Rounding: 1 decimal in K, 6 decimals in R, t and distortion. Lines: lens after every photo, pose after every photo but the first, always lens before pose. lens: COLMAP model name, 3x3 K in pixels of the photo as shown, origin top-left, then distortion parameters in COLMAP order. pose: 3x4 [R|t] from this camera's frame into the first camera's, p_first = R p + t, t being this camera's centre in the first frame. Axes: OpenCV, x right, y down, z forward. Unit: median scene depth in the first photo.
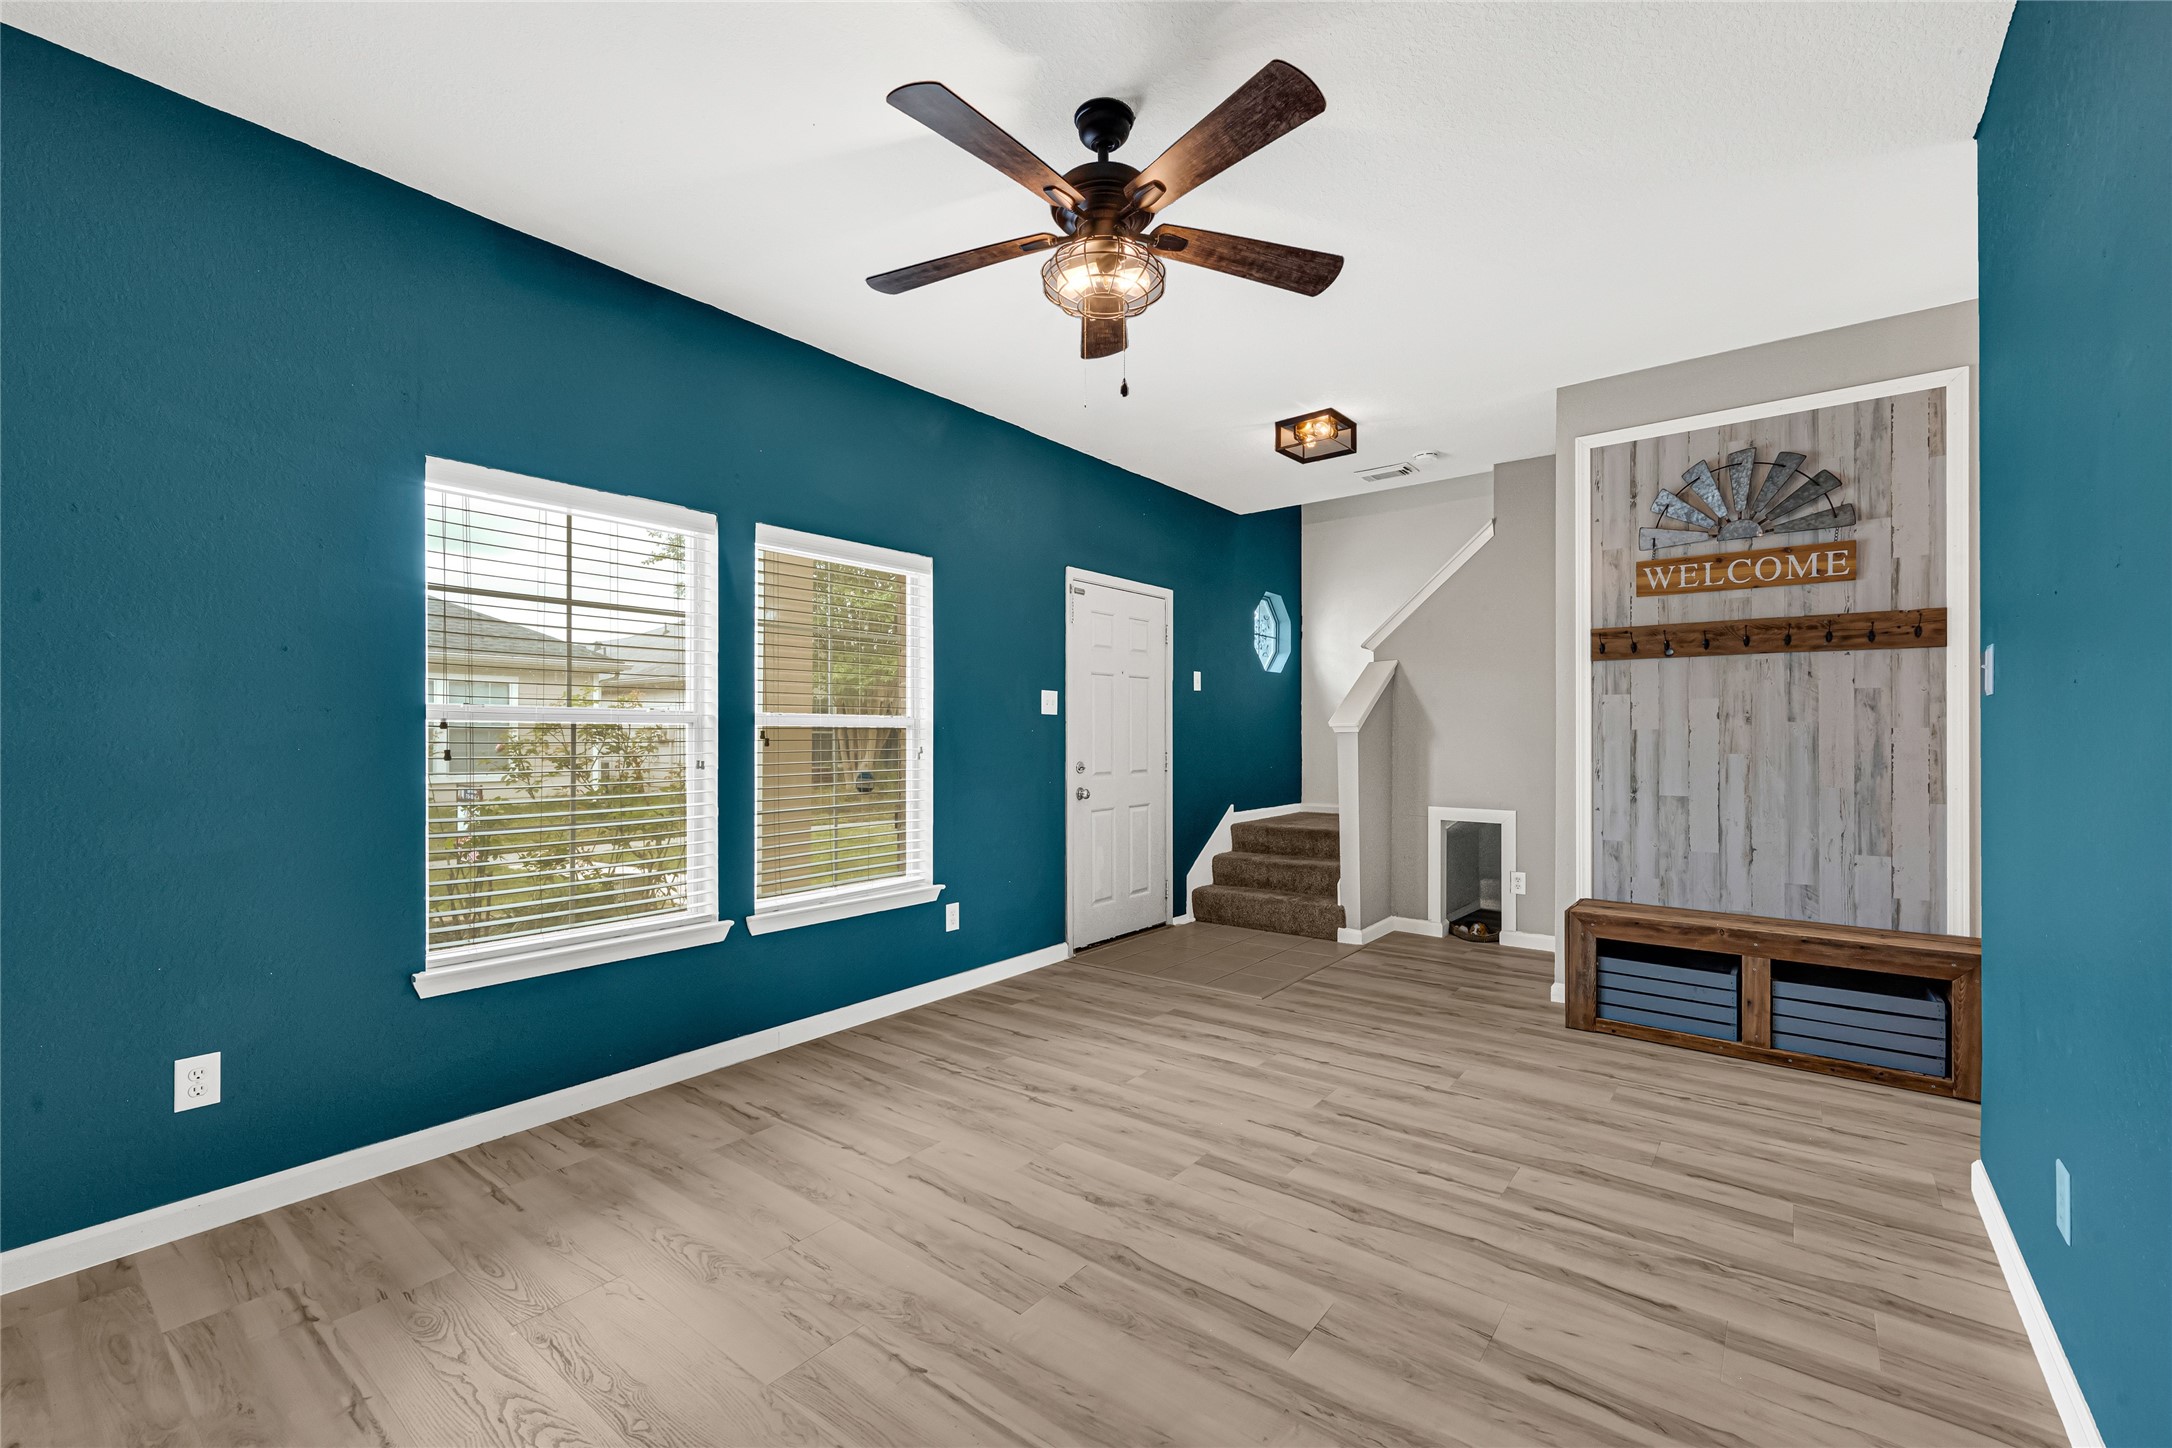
lens RADIAL K [[888.3, 0, 1086.5], [0, 888.3, 741.2], [0, 0, 1]] dist [-0.000203, -0.000162]
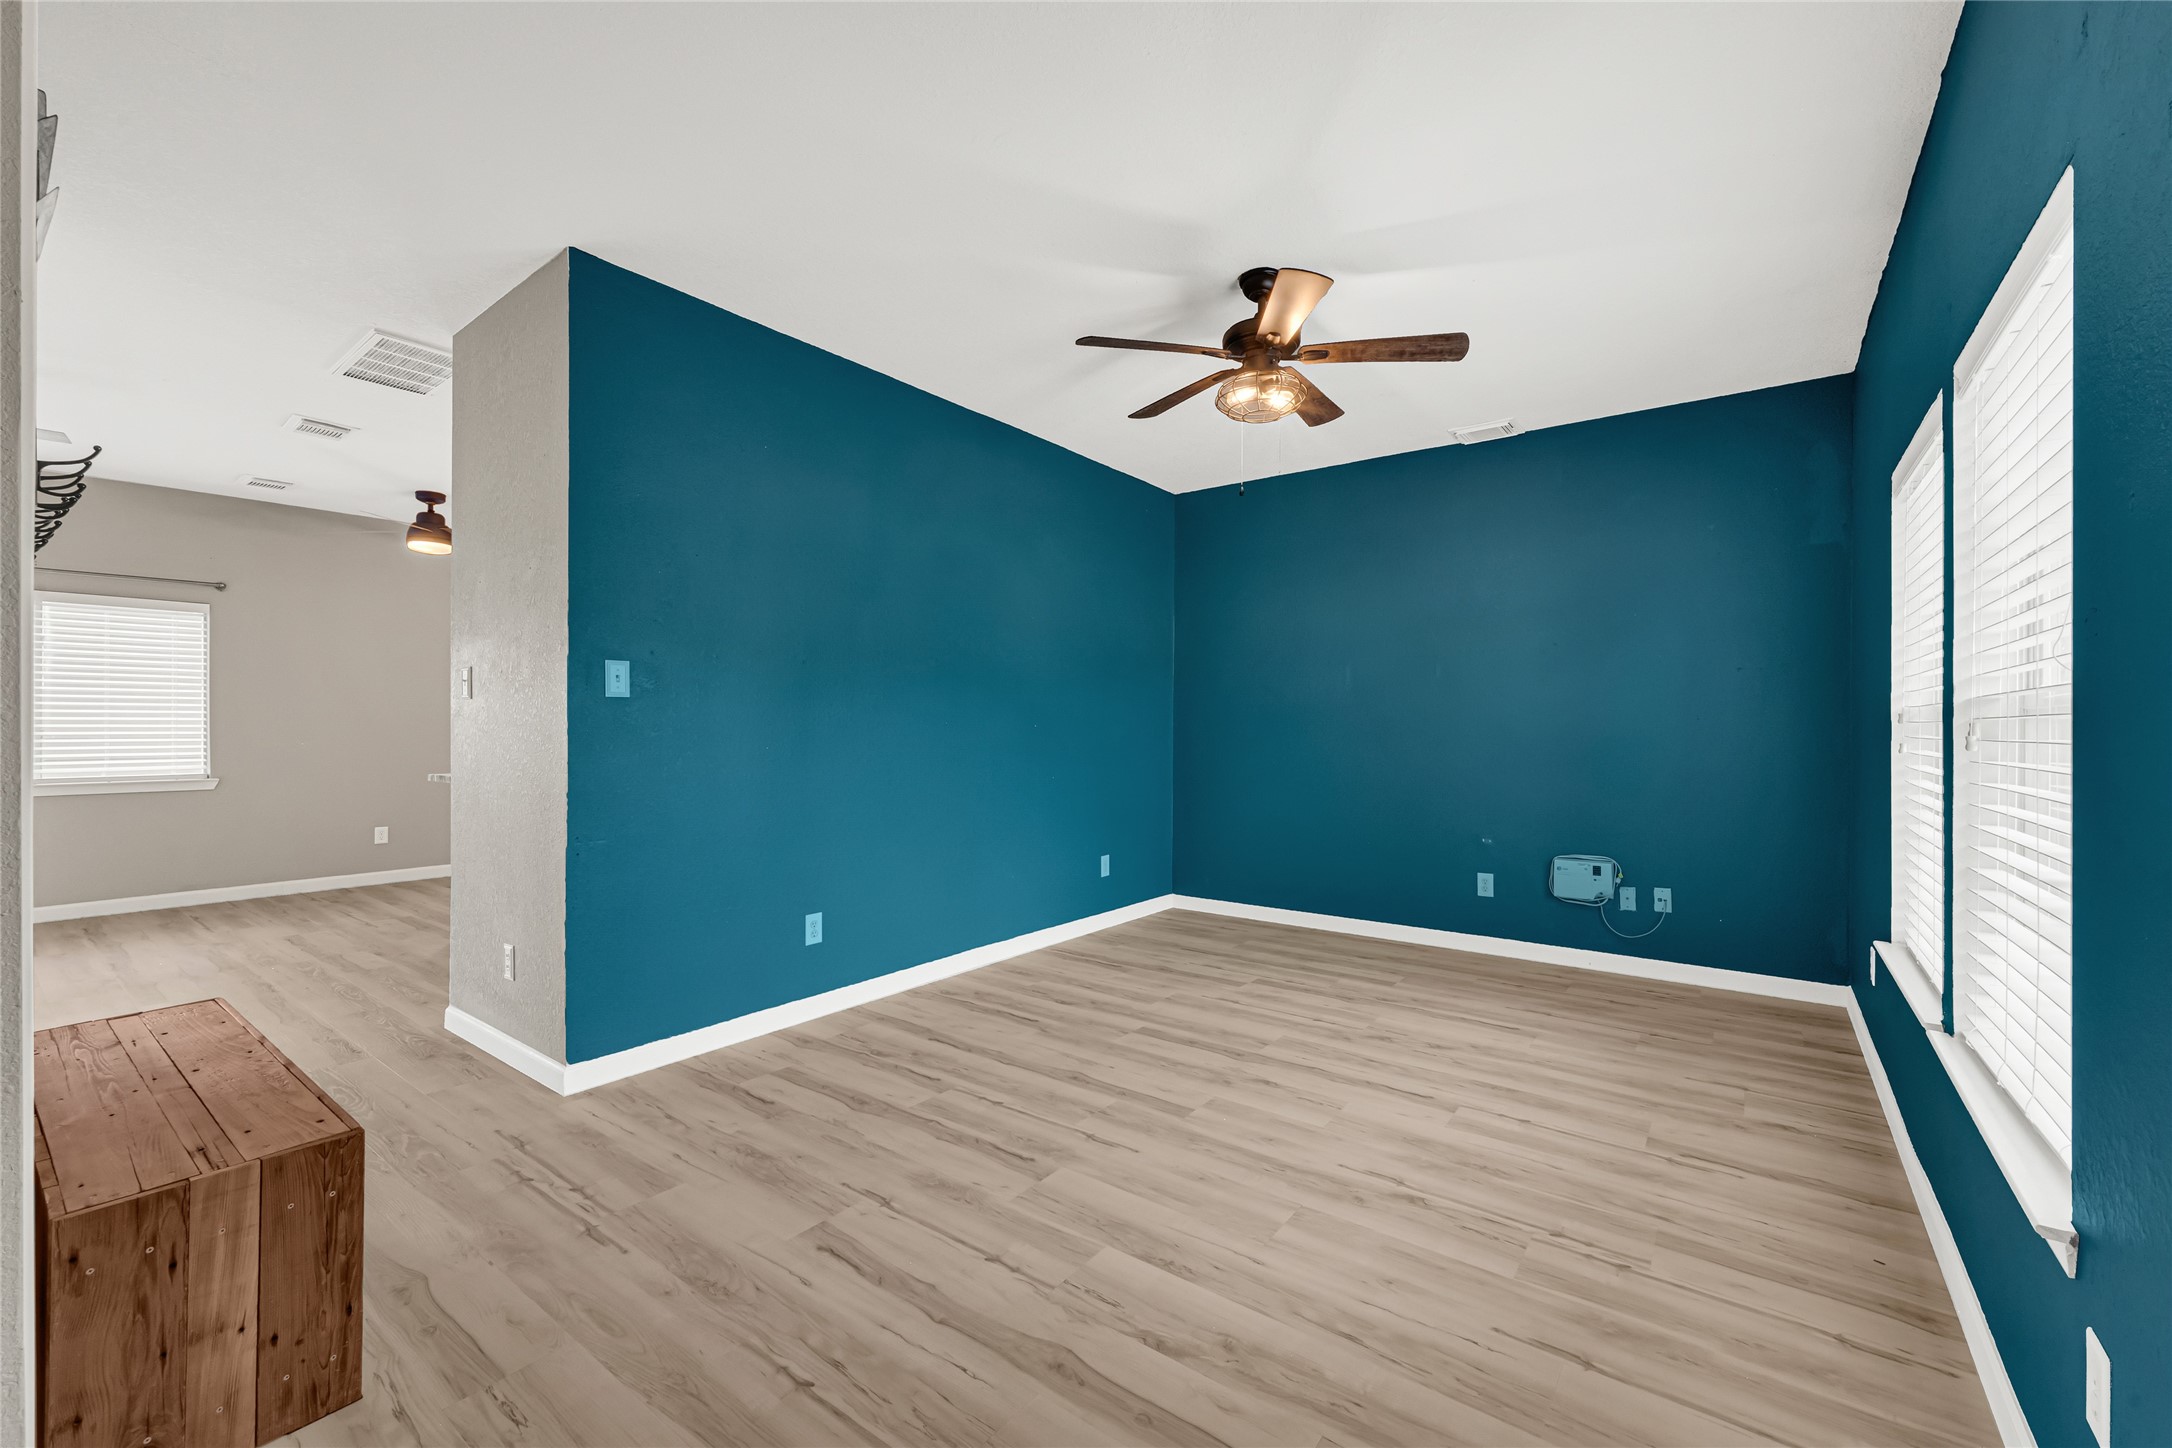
lens RADIAL K [[888.3, 0, 1086.5], [0, 888.3, 741.2], [0, 0, 1]] dist [-0.000203, -0.000162]
pose [[-0.999747, -0.000340, -0.022489, 0.269781], [-0.000882, 0.999710, 0.024079, -0.016283], [0.022474, 0.024093, -0.999457, 2.006510]]
